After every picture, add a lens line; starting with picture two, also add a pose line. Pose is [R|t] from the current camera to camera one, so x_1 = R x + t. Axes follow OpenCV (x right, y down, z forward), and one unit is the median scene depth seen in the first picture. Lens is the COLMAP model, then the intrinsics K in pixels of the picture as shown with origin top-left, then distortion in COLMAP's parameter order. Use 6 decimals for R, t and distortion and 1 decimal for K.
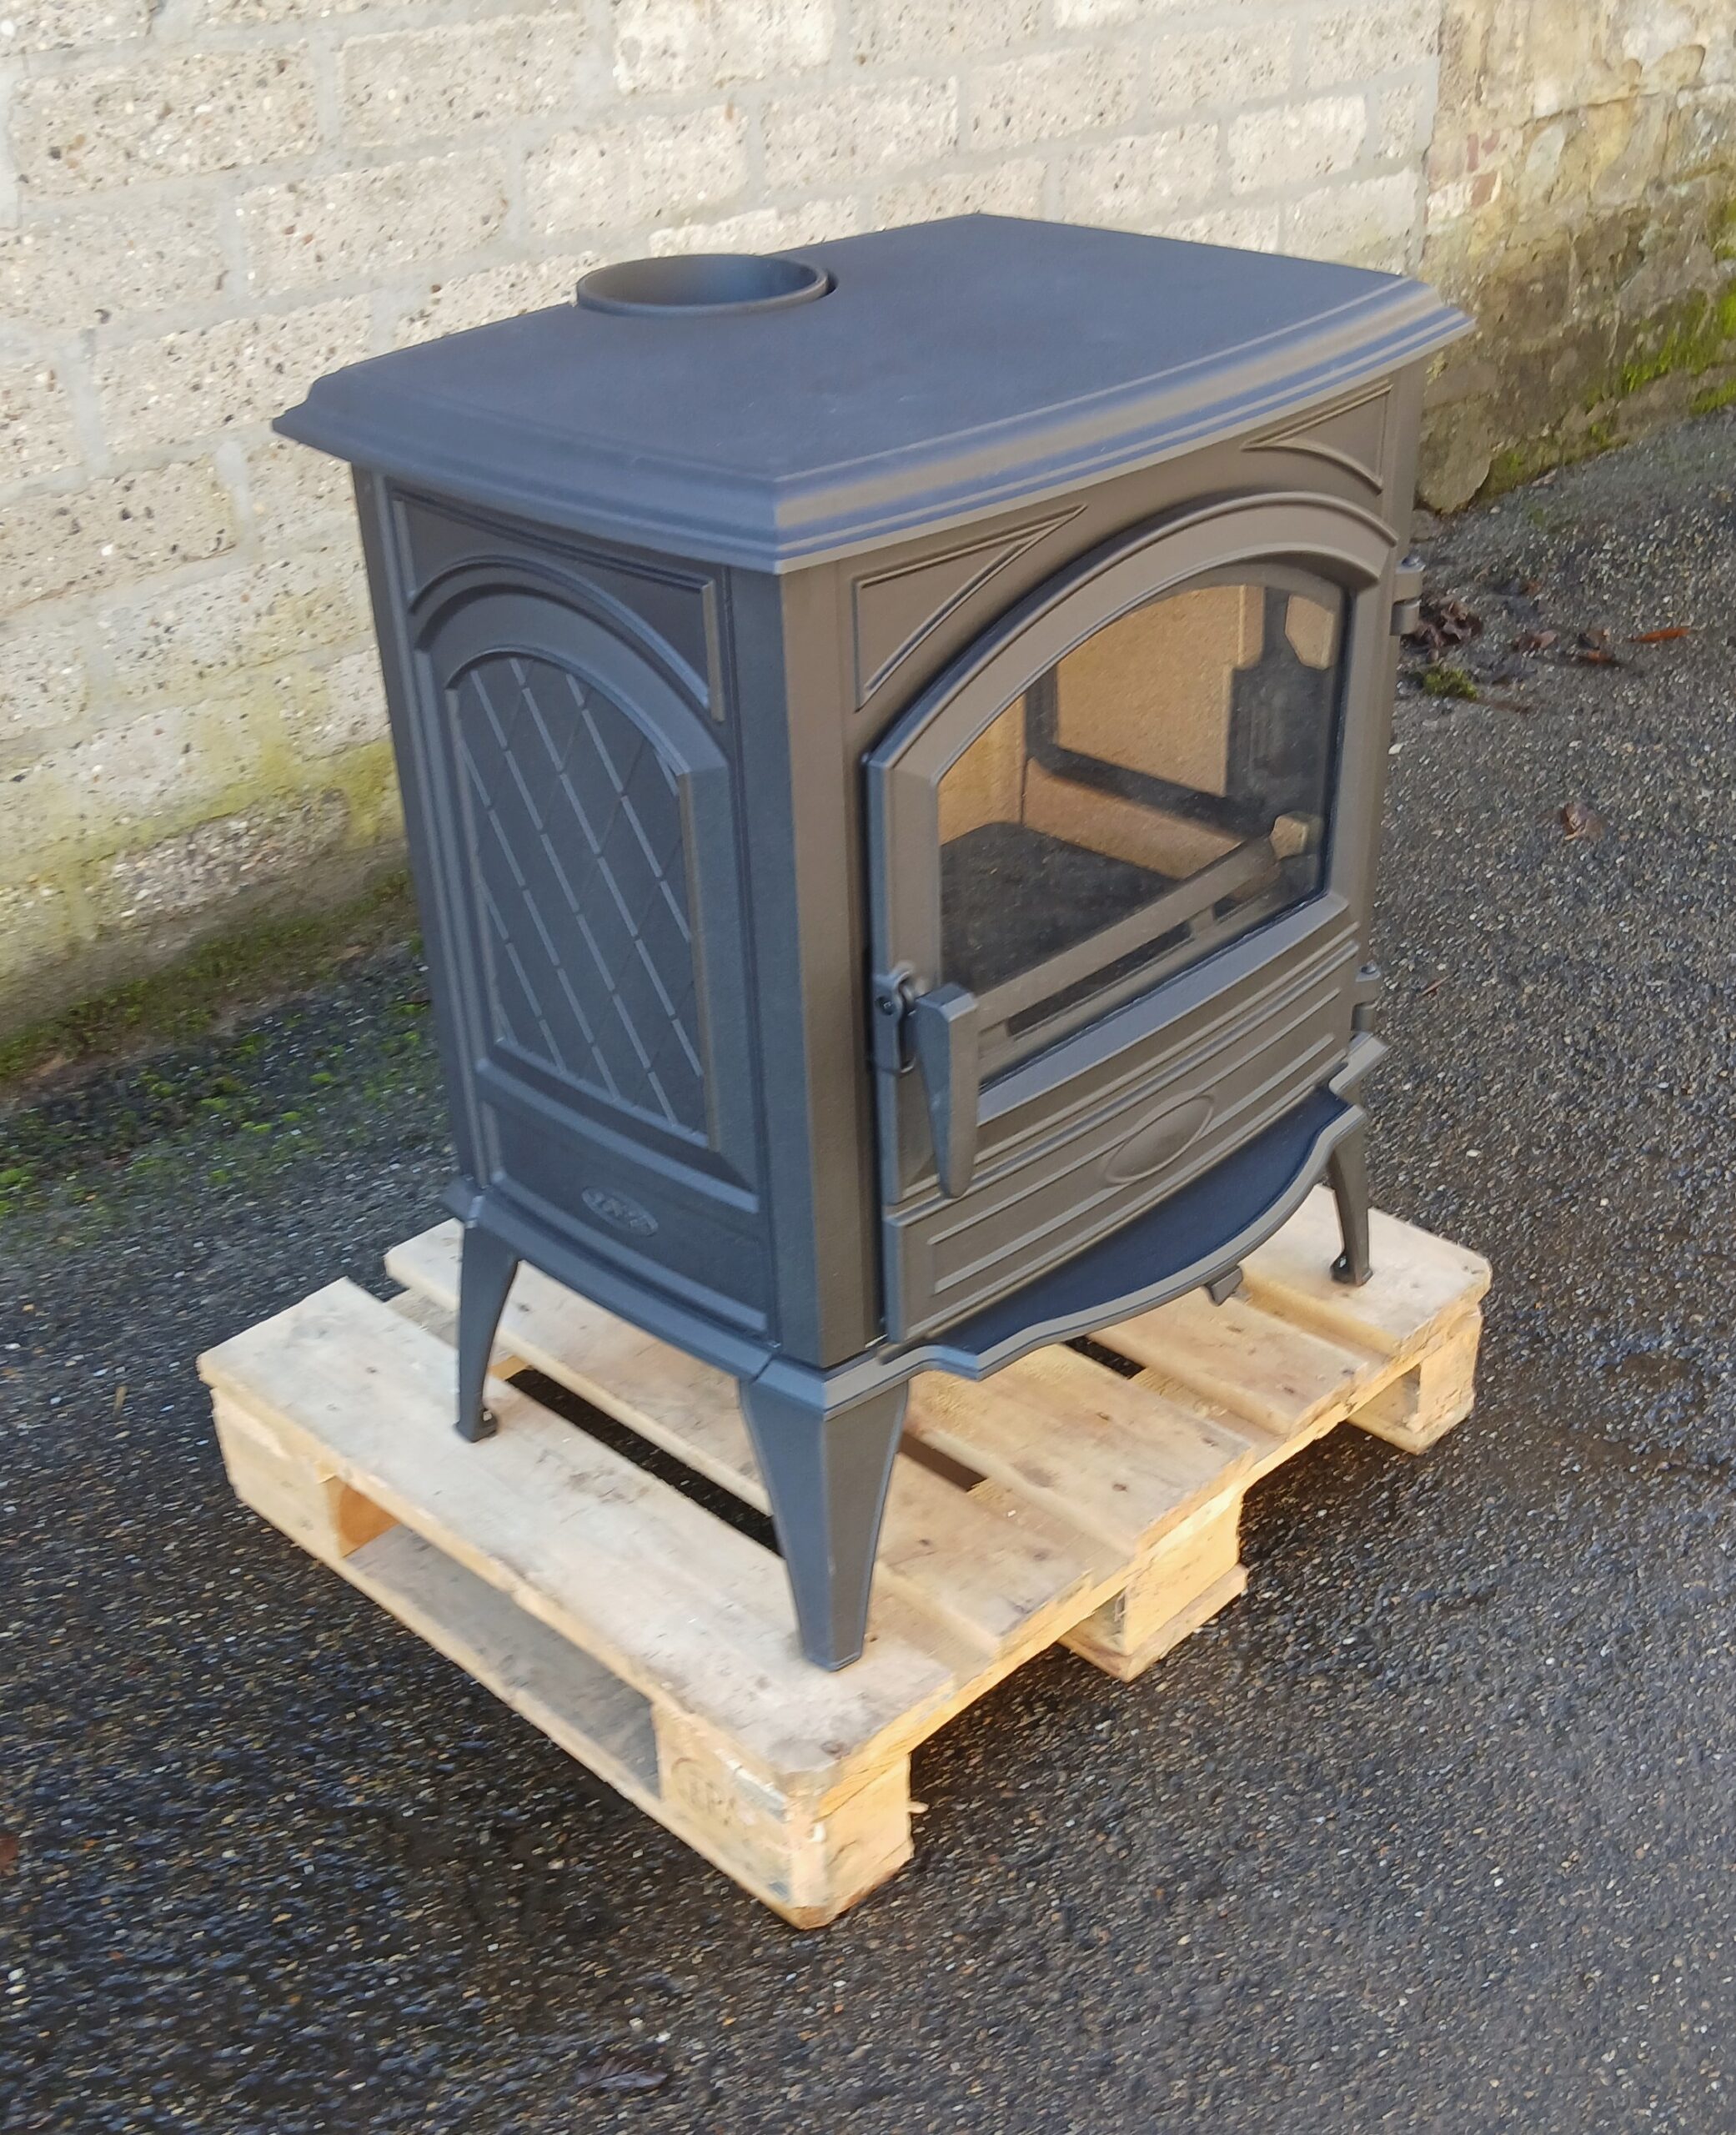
lens RADIAL K [[2407.0, 0, 867.7], [0, 2407.0, 1172.4], [0, 0, 1]] dist [0.005192, -0.059825]
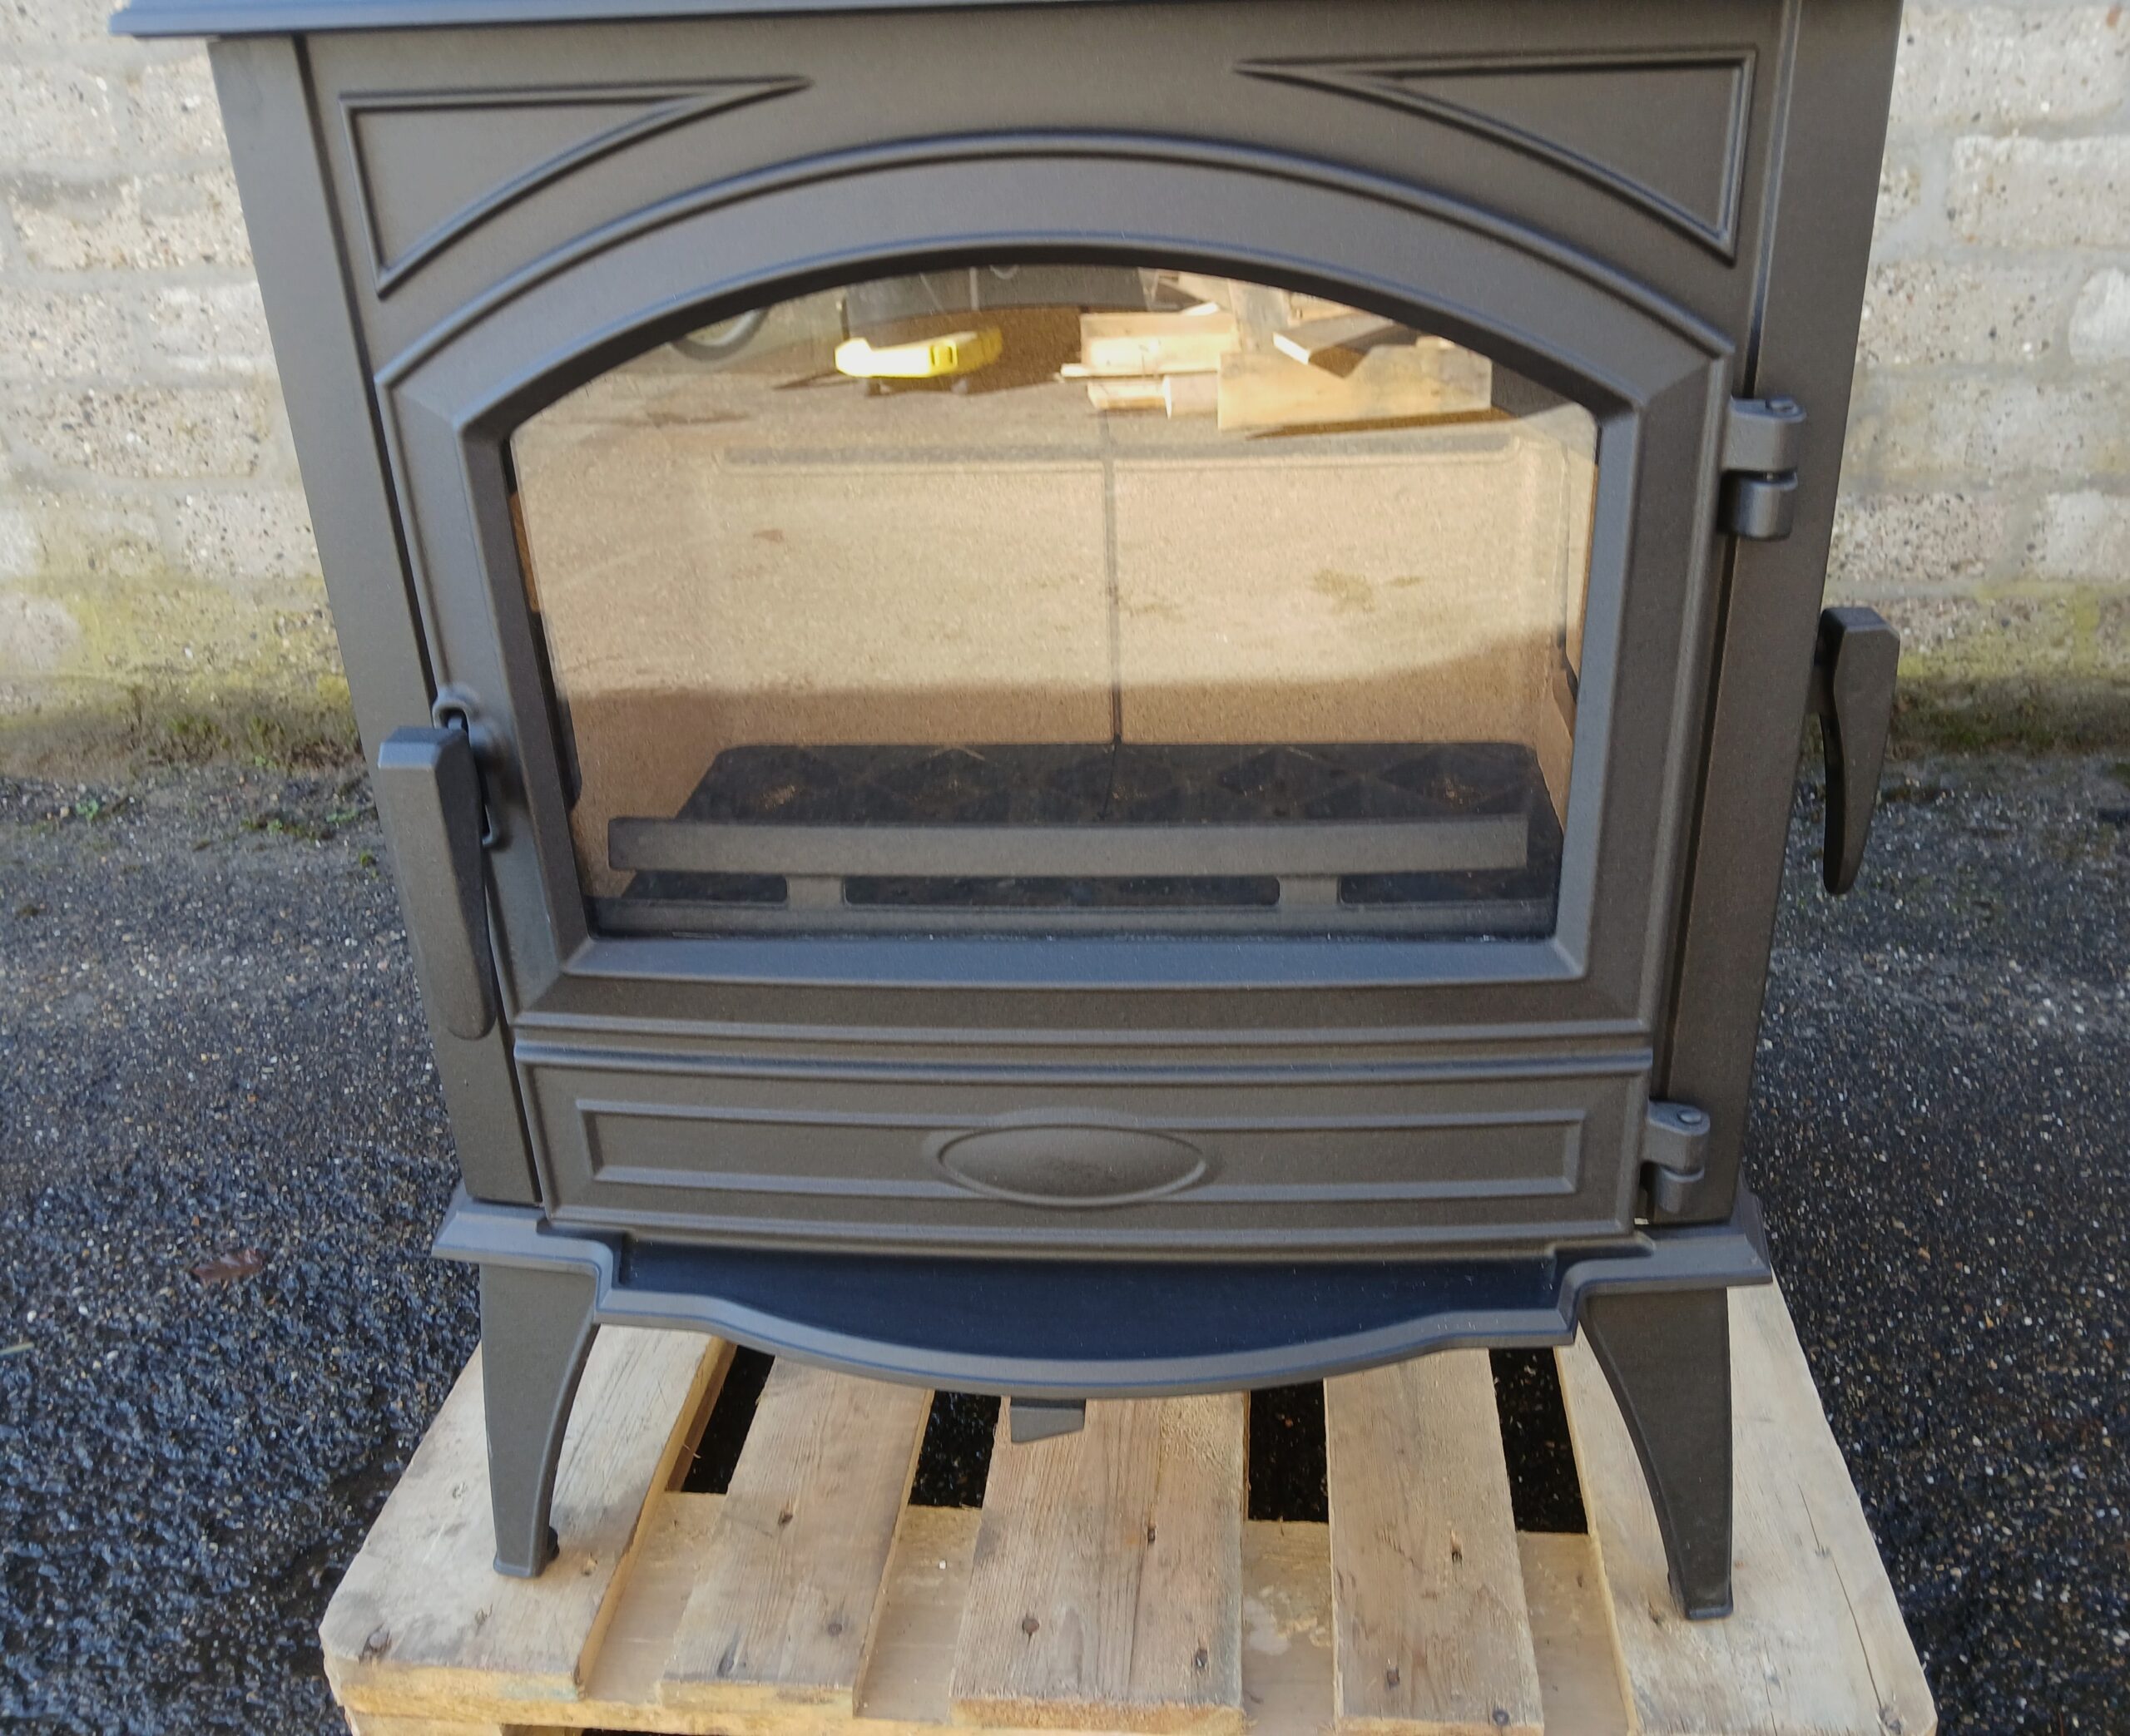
lens RADIAL K [[1758.0, 0, 1170.9], [0, 1758.0, 830.0], [0, 0, 1]] dist [0.000226, -0.036668]
pose [[0.641291, 0.332102, -0.691704, 0.287555], [-0.395212, 0.915667, 0.073223, -0.093442], [0.657688, 0.226413, 0.718460, 0.435368]]
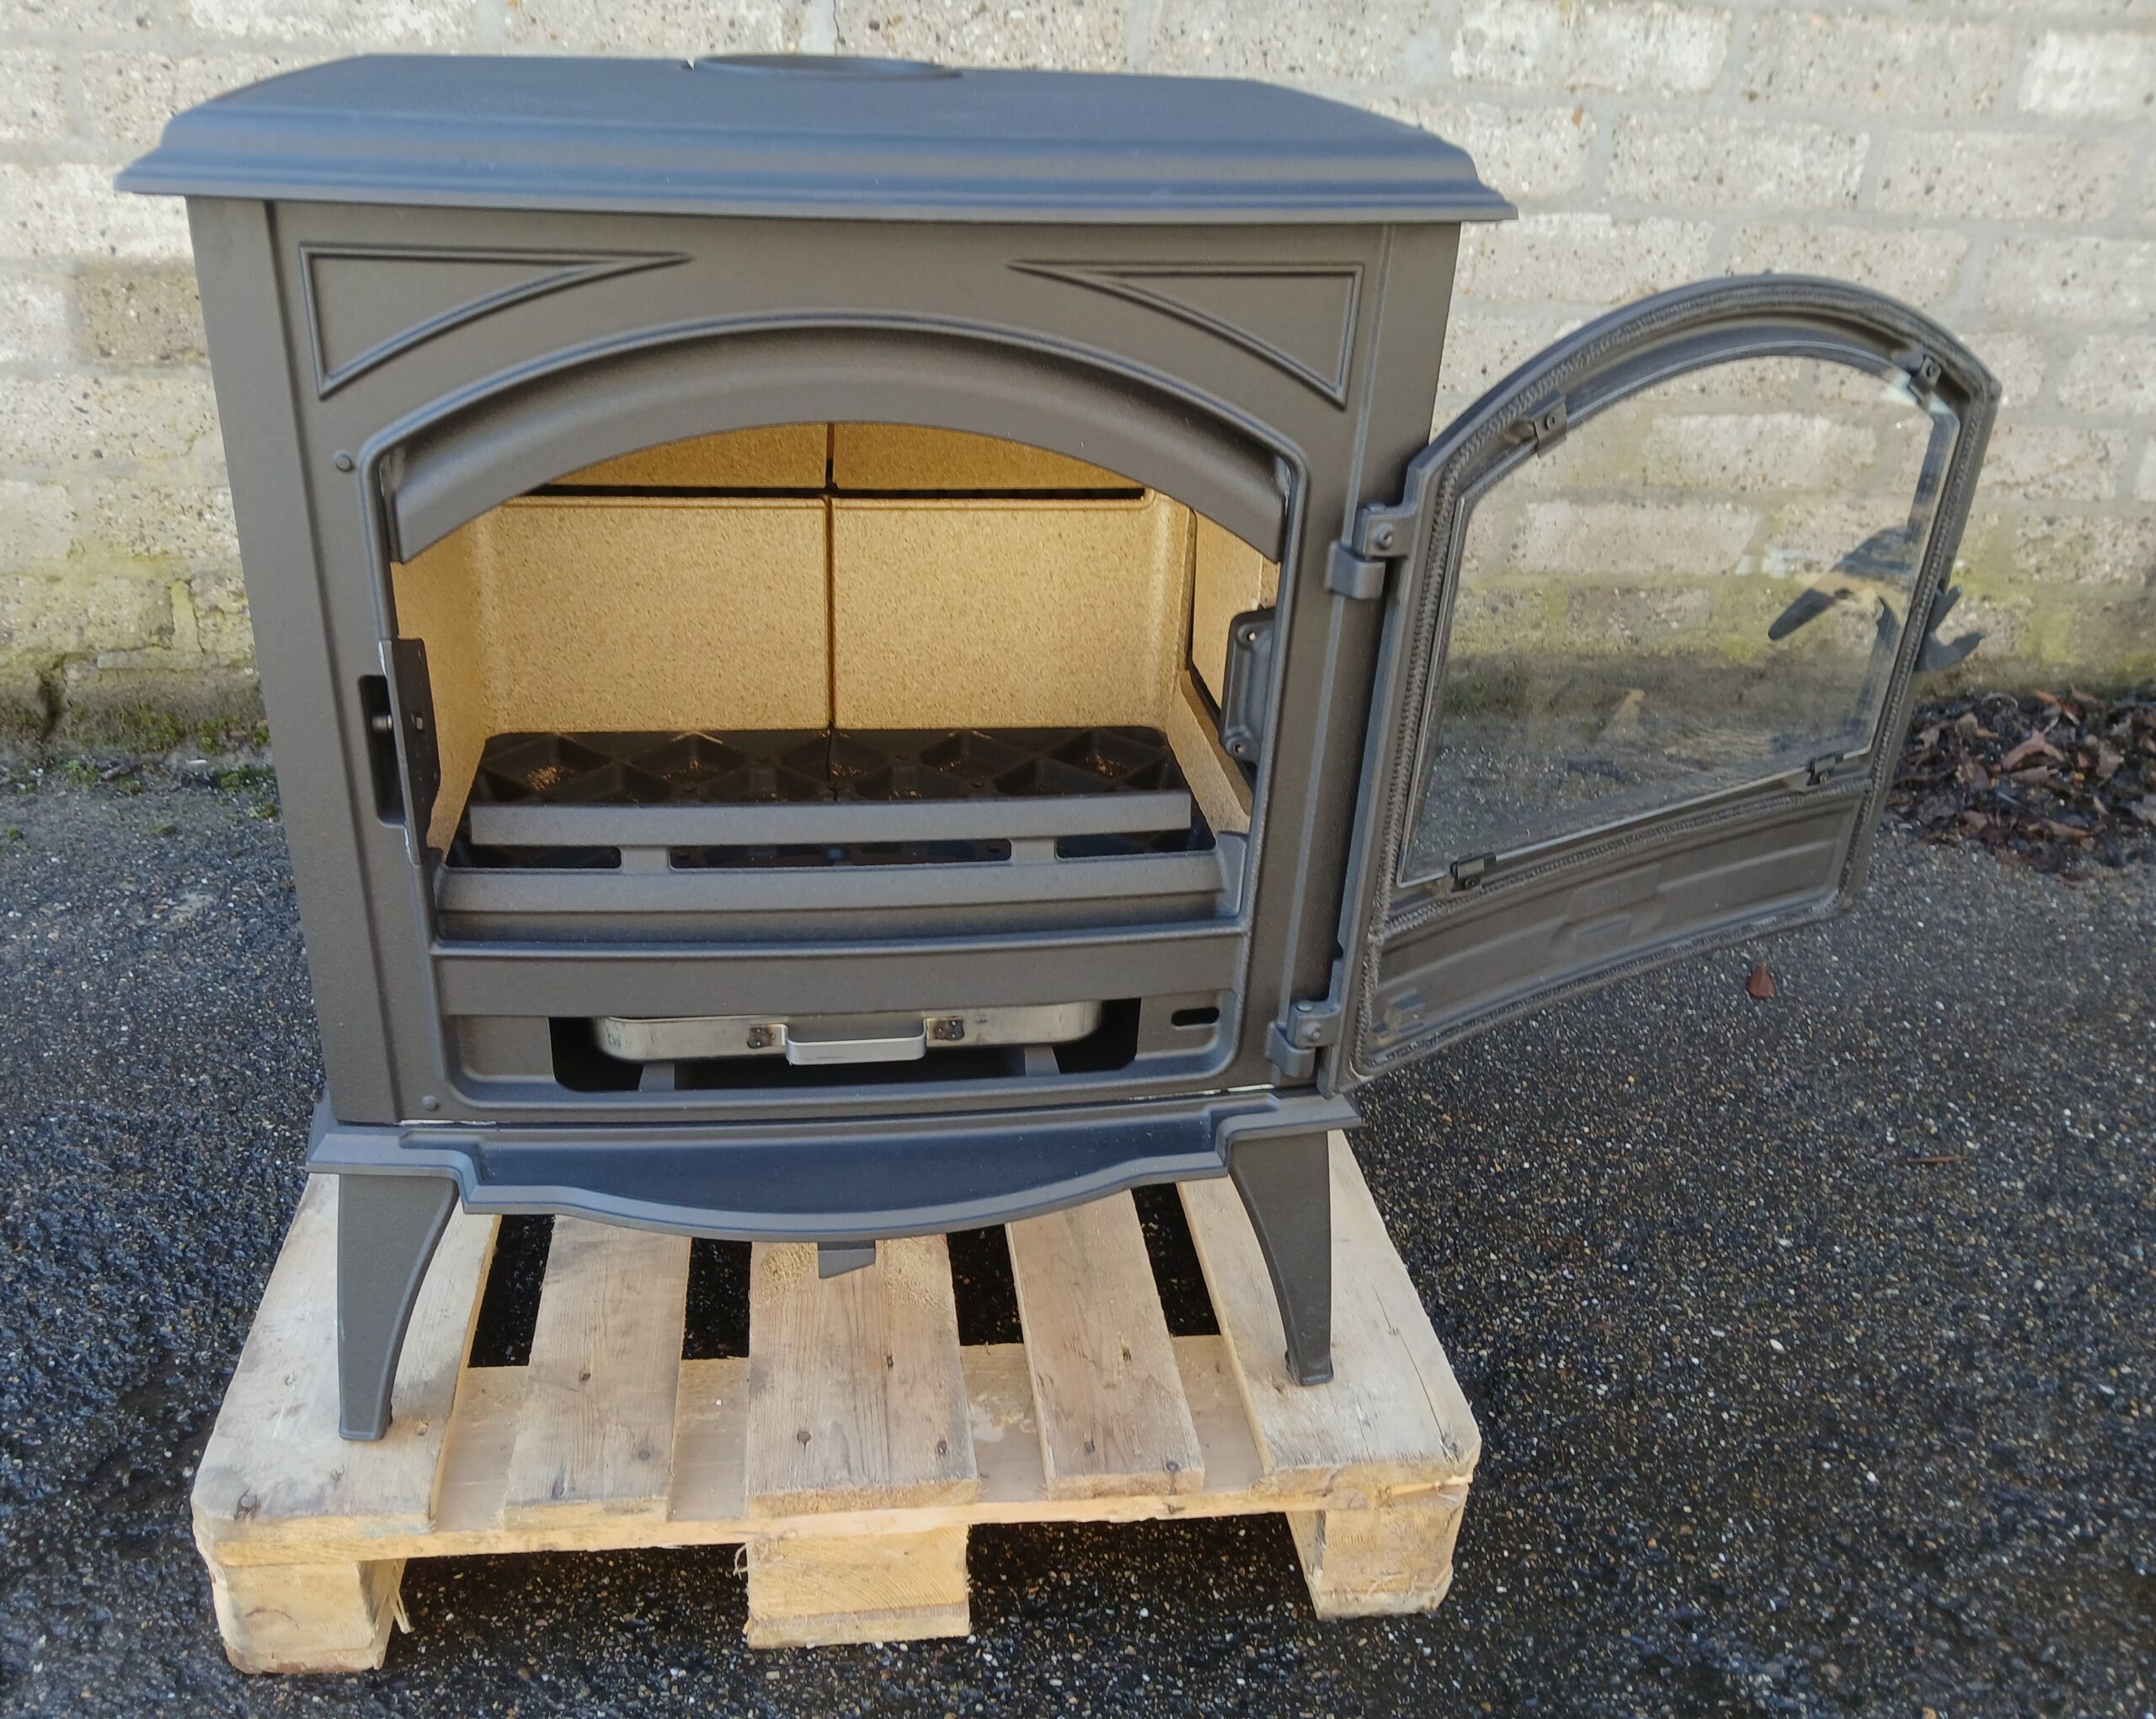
lens RADIAL K [[1712.7, 0, 1053.0], [0, 1712.7, 803.7], [0, 0, 1]] dist [0.033303, -0.076018]
pose [[0.770997, 0.329466, -0.544992, 0.311854], [-0.386846, 0.922088, 0.010164, -0.086398], [0.505880, 0.202992, 0.838379, 0.339362]]
